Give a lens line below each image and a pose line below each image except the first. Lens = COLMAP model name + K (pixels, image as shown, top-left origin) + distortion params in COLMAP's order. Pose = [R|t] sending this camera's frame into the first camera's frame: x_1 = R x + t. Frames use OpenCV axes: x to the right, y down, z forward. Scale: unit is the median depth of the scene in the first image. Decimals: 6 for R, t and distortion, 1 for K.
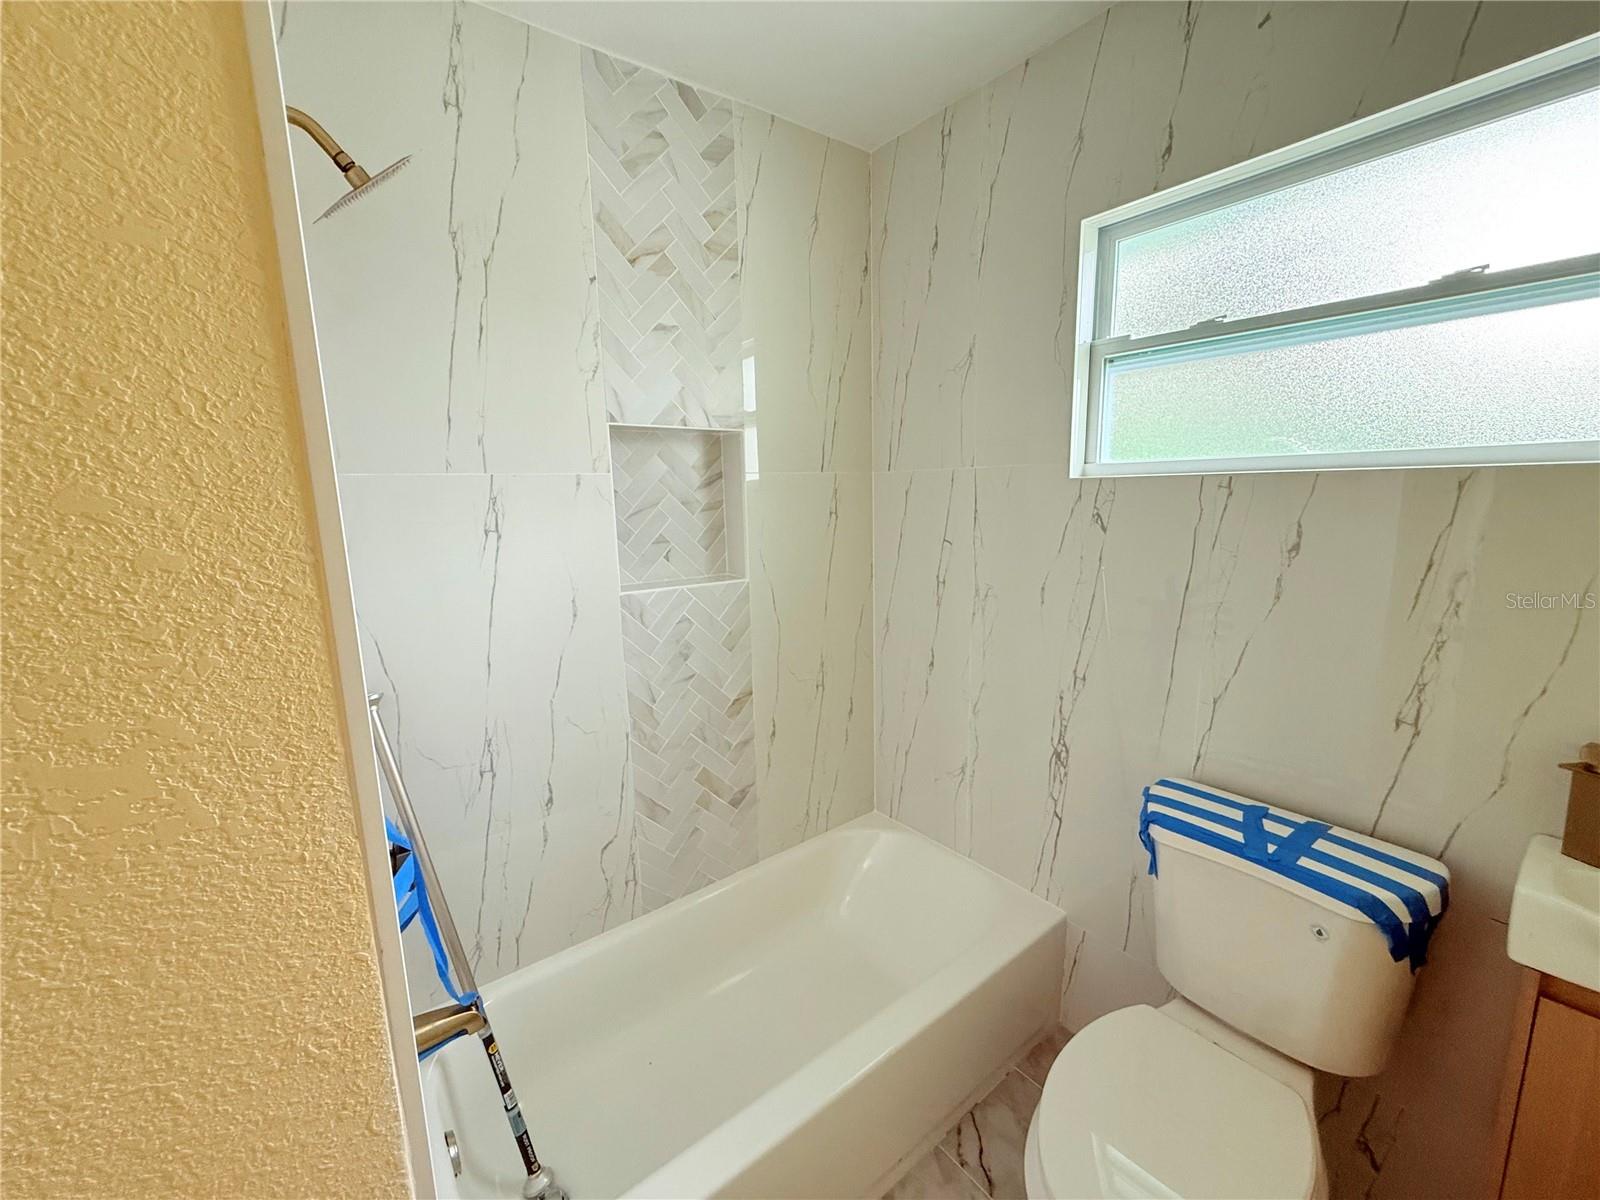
lens RADIAL K [[634.4, 0, 800.3], [0, 634.4, 604.1], [0, 0, 1]] dist [-0.002142, 0.000513]
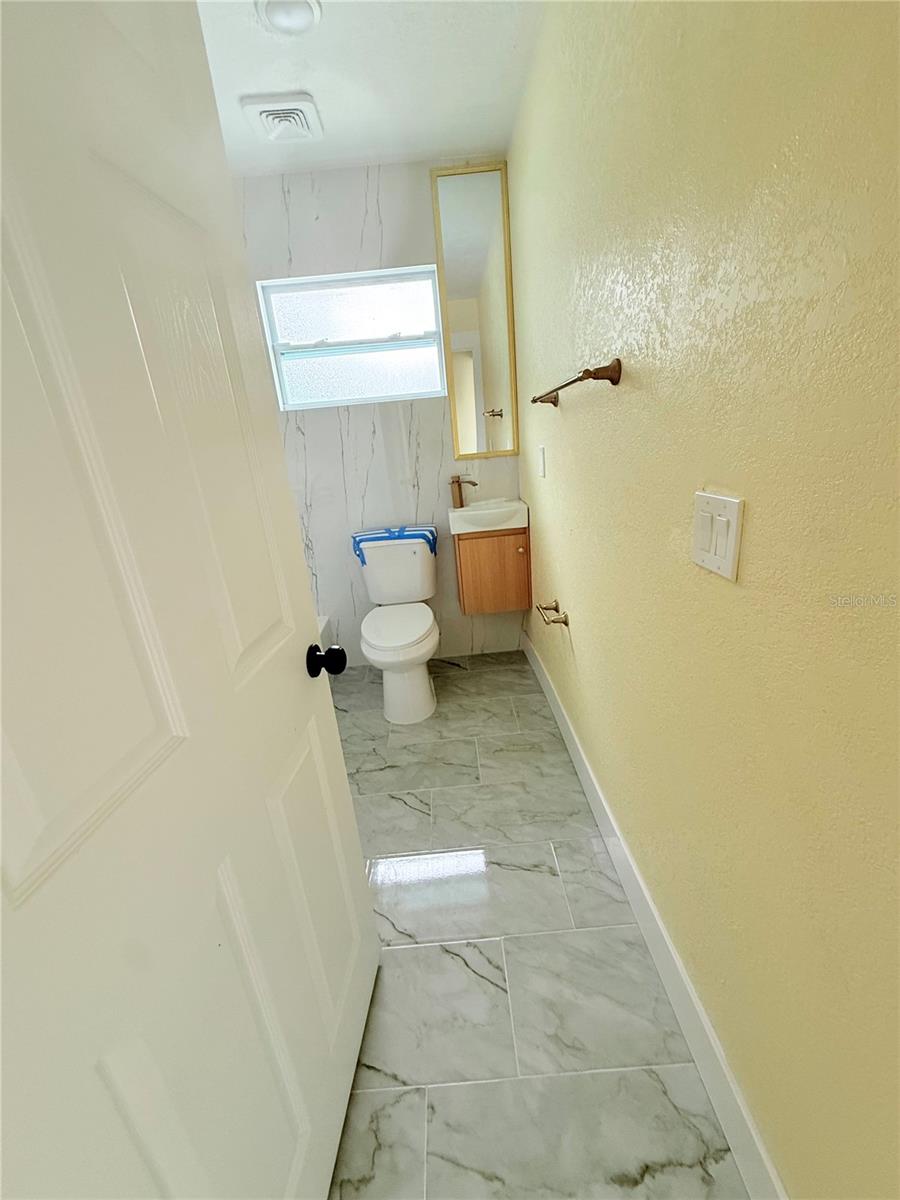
lens RADIAL K [[475.8, 0, 446.5], [0, 475.8, 601.3], [0, 0, 1]] dist [-0.002142, 0.000513]
pose [[0.575864, -0.298620, 0.761056, -0.782966], [0.219491, 0.953199, 0.207932, 0.237540], [-0.787530, 0.047304, 0.614458, -0.461283]]
